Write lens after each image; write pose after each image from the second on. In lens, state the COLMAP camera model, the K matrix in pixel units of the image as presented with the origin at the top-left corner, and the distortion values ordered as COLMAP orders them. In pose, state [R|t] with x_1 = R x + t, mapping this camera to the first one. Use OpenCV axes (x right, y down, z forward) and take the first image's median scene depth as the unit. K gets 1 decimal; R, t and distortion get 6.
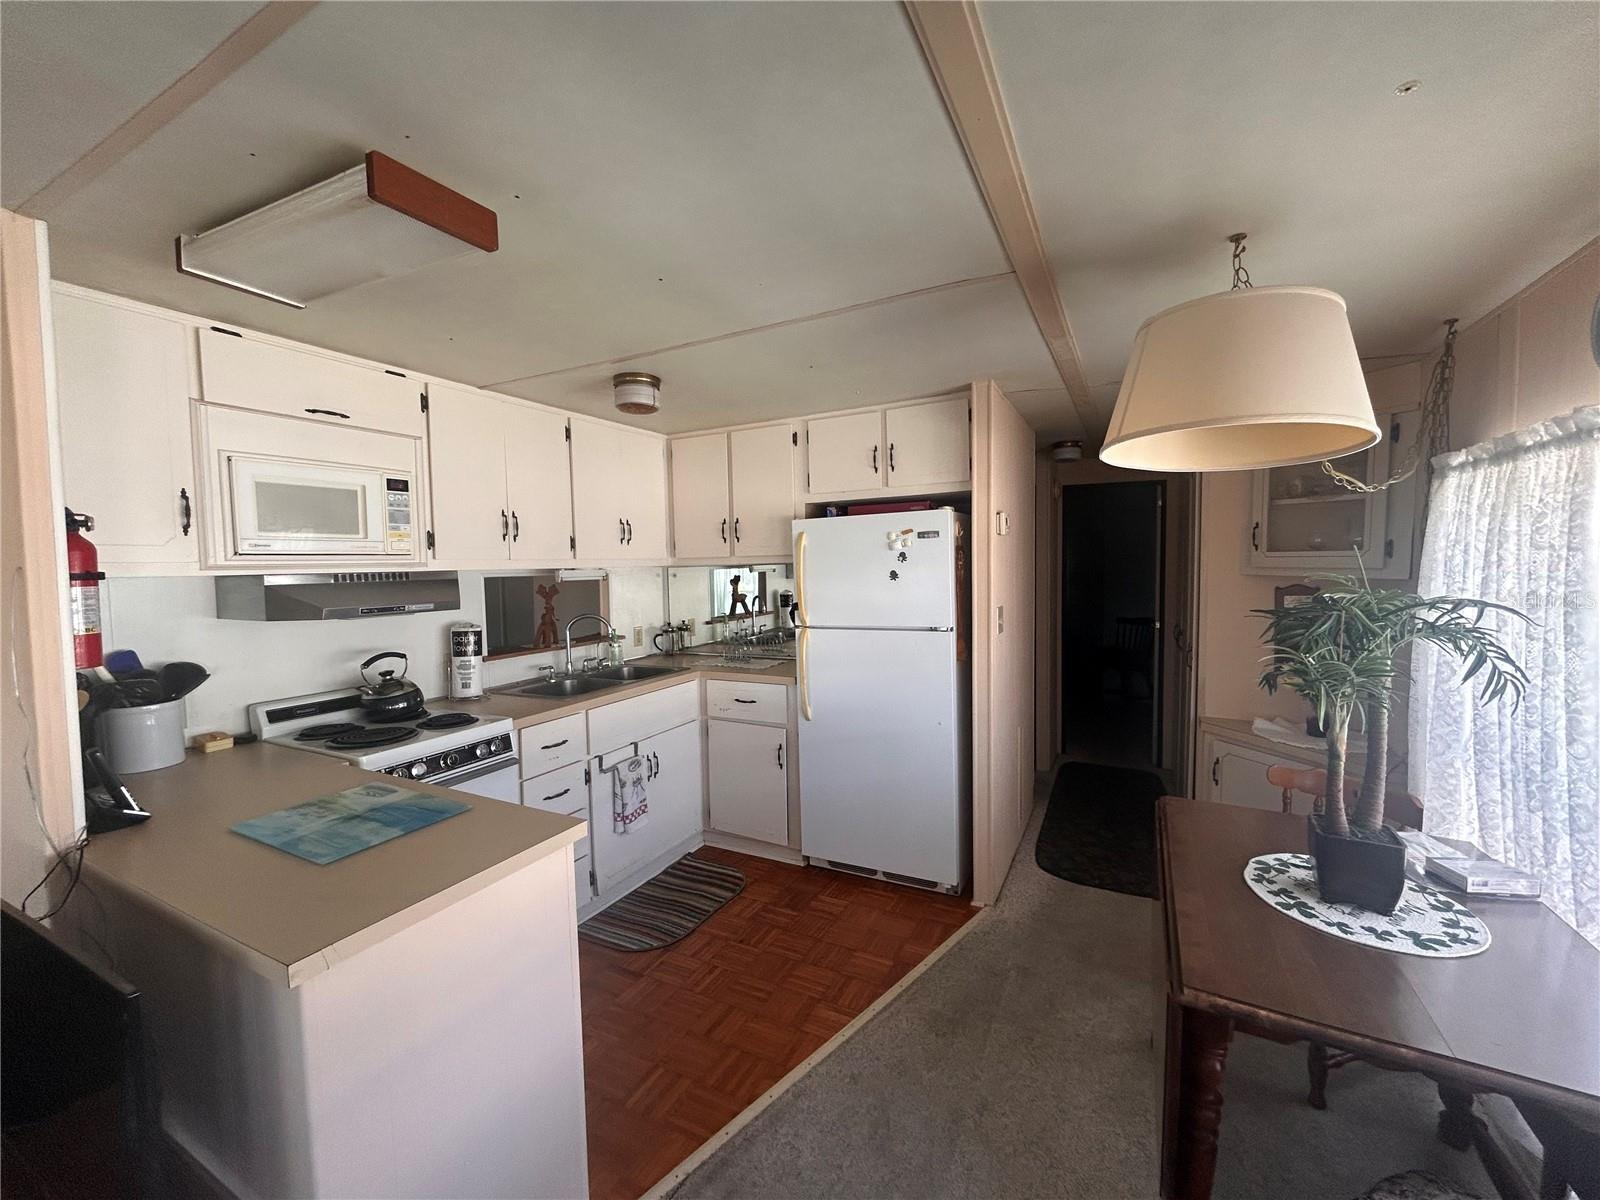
lens RADIAL K [[649.2, 0, 799.7], [0, 649.2, 594.8], [0, 0, 1]] dist [0.001146, 0.001842]
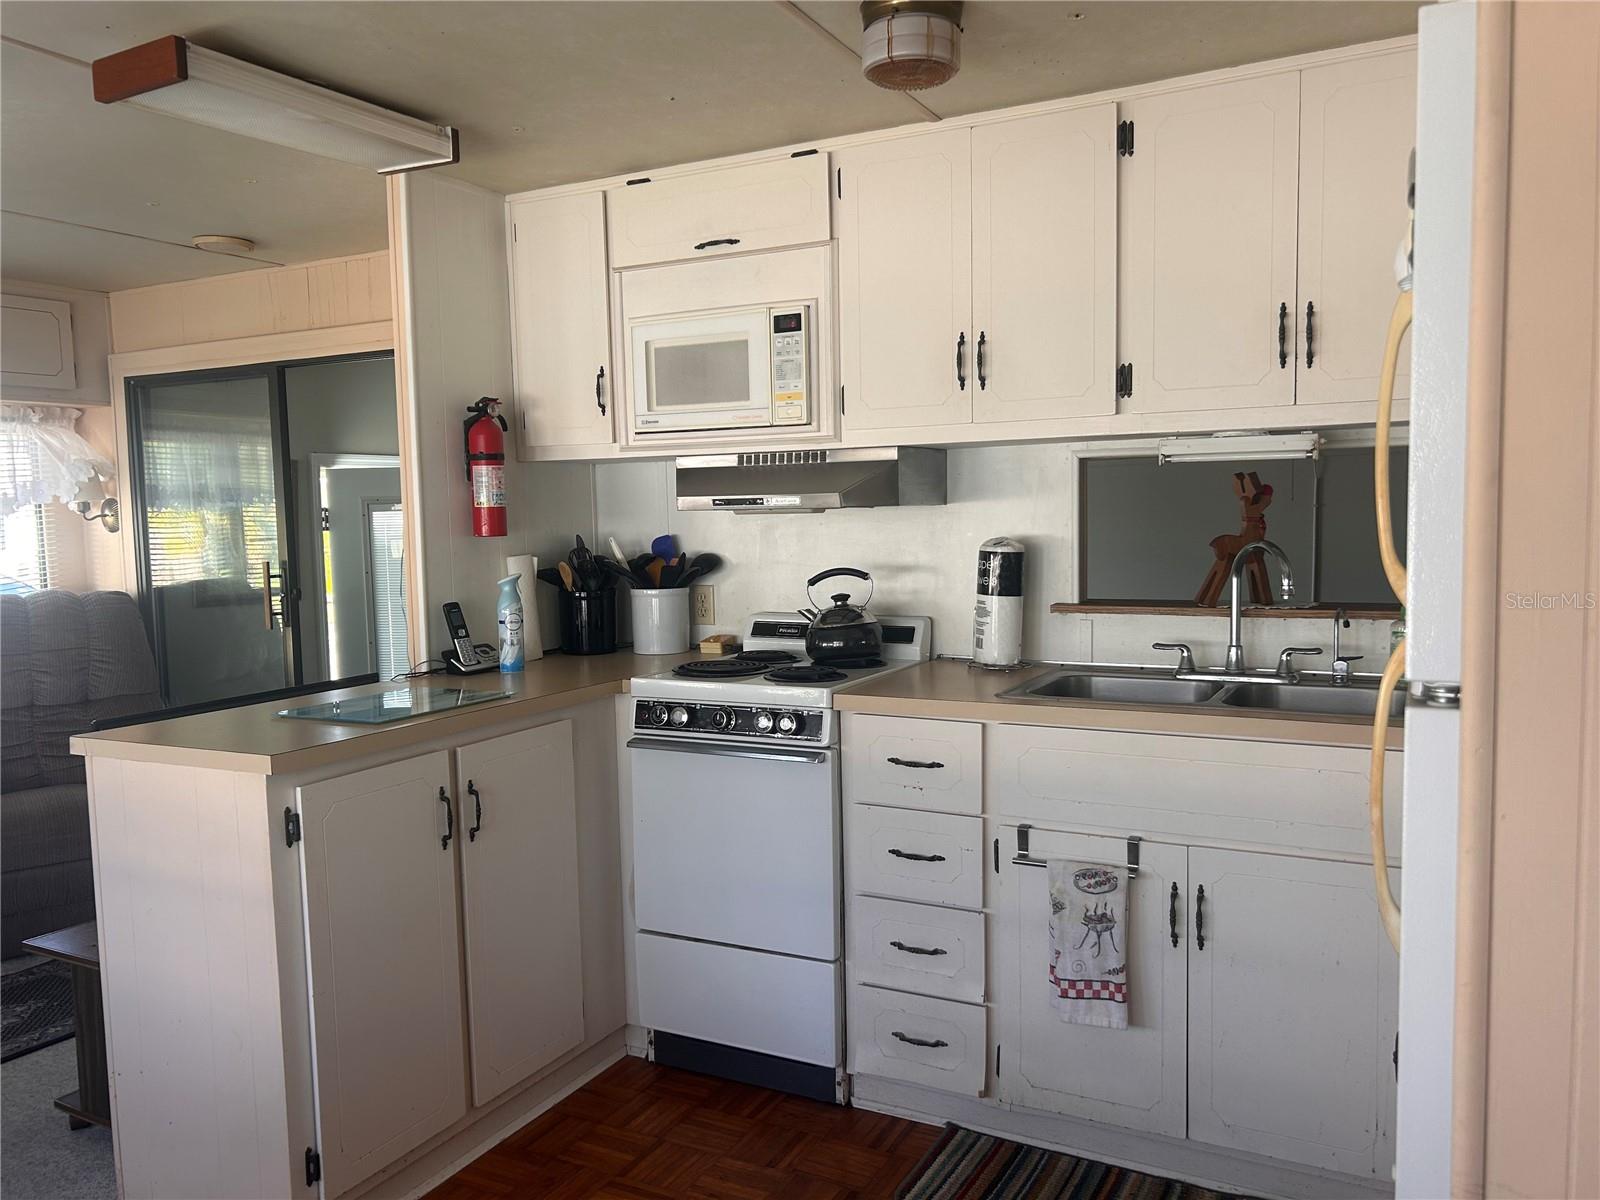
lens RADIAL K [[1204.9, 0, 801.6], [0, 1204.9, 607.8], [0, 0, 1]] dist [0.050072, -0.056119]
pose [[0.003860, 0.106275, -0.994329, 0.587344], [-0.028513, 0.993944, 0.106124, -0.003308], [0.999586, 0.027942, 0.006867, 0.858527]]
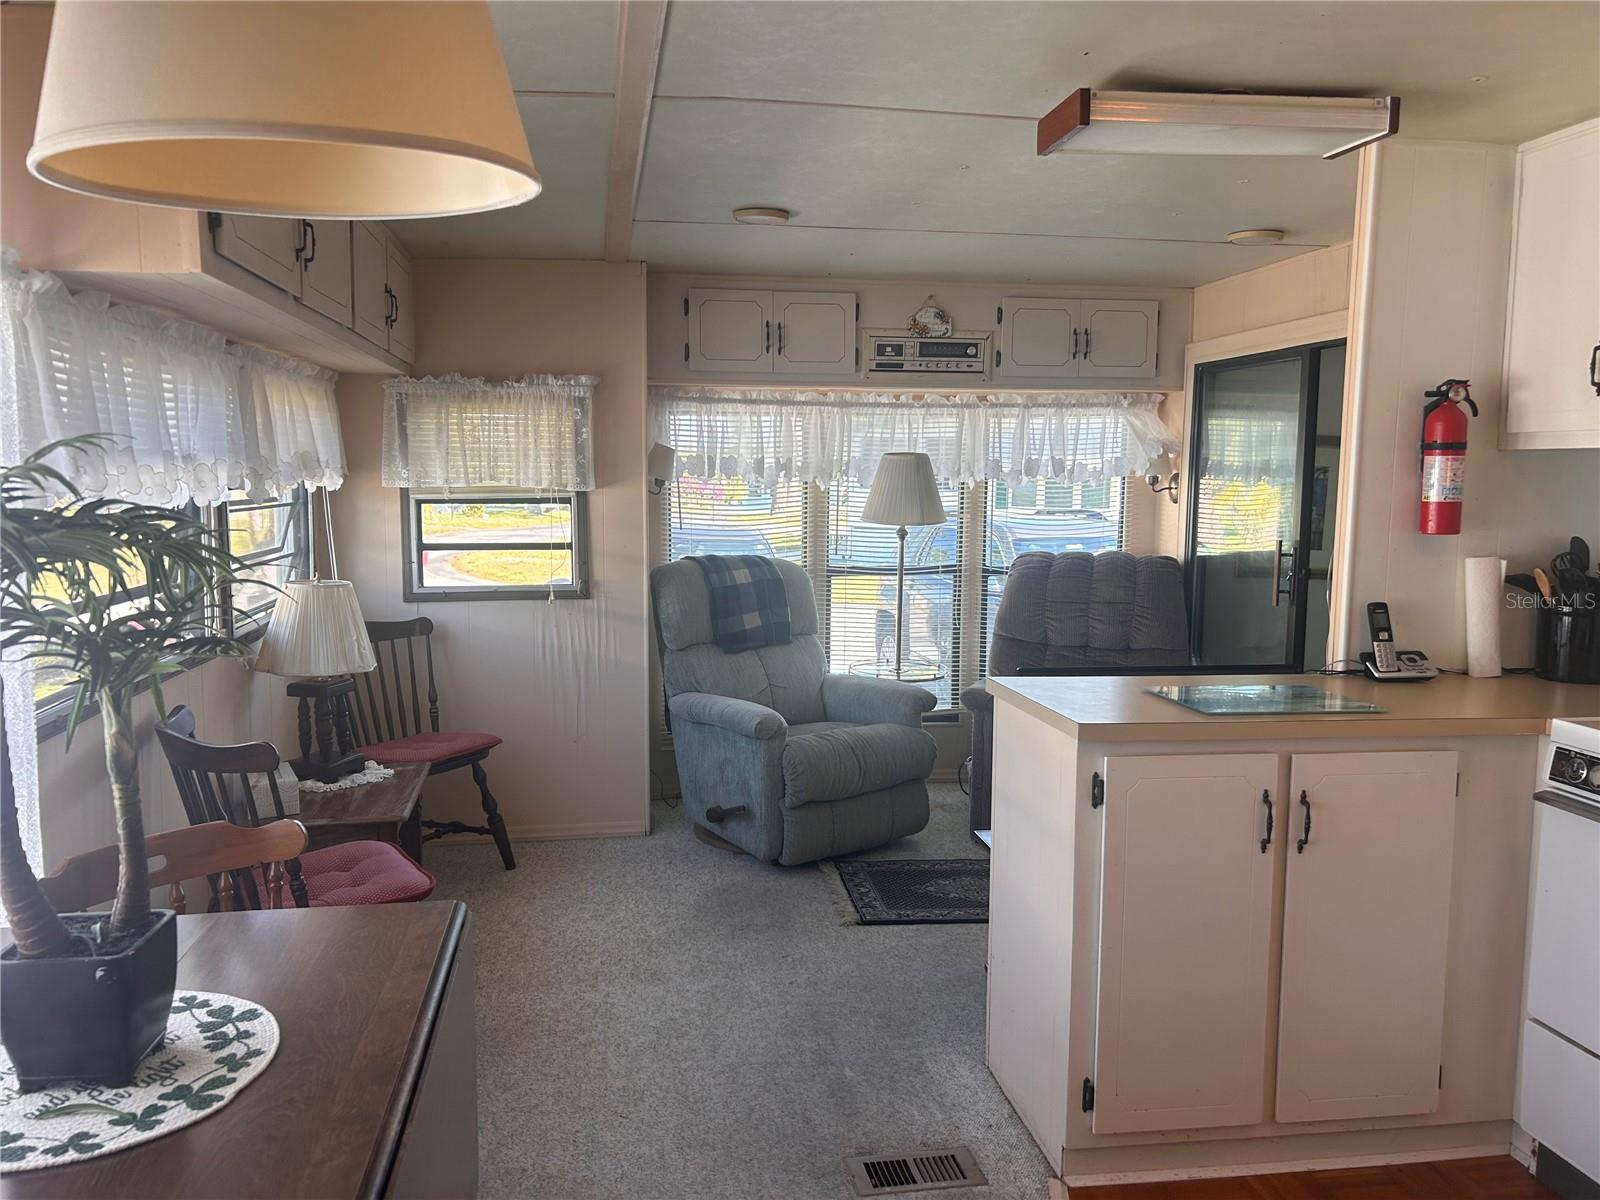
lens RADIAL K [[1204.9, 0, 790.3], [0, 1204.9, 599.2], [0, 0, 1]] dist [0.050072, -0.056119]
pose [[-0.801098, 0.074667, -0.593858, 0.500833], [-0.023864, 0.987415, 0.156343, -0.036508], [0.598058, 0.139418, -0.789233, 1.076769]]
